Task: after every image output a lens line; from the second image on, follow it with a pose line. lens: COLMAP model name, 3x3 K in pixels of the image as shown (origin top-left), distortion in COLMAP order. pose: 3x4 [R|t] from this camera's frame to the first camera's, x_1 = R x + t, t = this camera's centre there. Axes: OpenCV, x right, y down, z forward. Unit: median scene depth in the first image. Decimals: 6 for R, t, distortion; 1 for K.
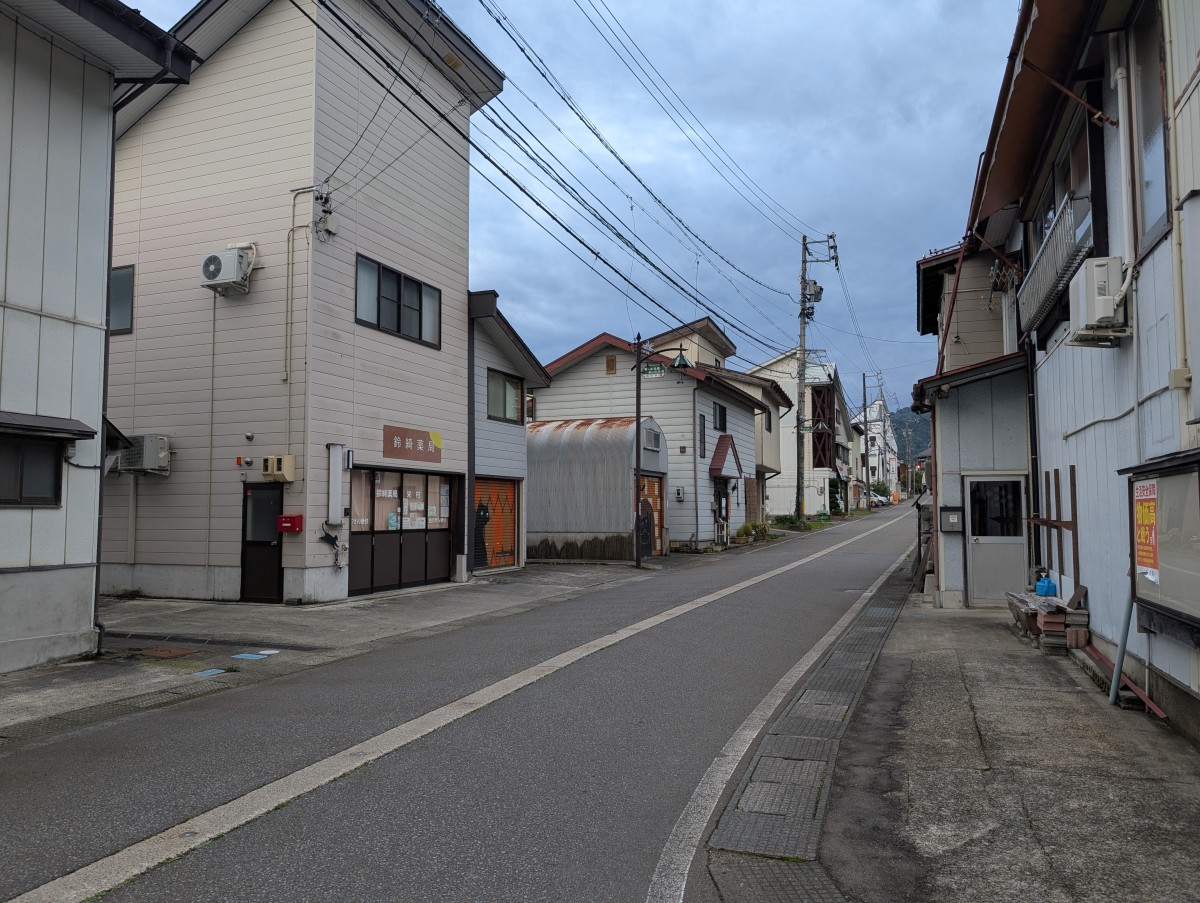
lens RADIAL K [[927.1, 0, 600.0], [0, 927.1, 451.5], [0, 0, 1]] dist [0.003530, -0.001432]
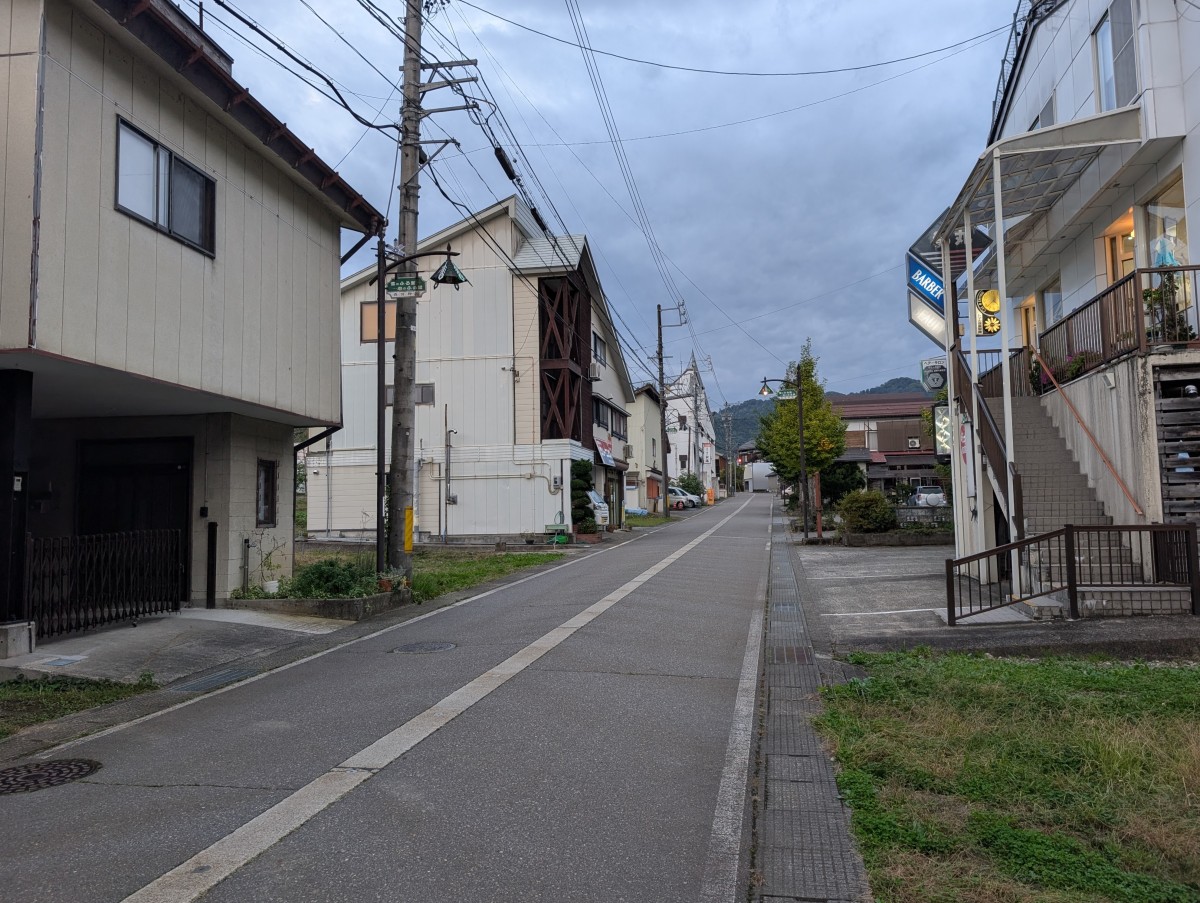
lens RADIAL K [[927.1, 0, 600.0], [0, 927.1, 451.5], [0, 0, 1]] dist [0.003530, -0.001432]
pose [[0.983429, -0.007381, 0.181143, 0.163333], [0.007686, 0.999970, -0.000980, 0.023813], [-0.181130, 0.002356, 0.983456, 0.479933]]
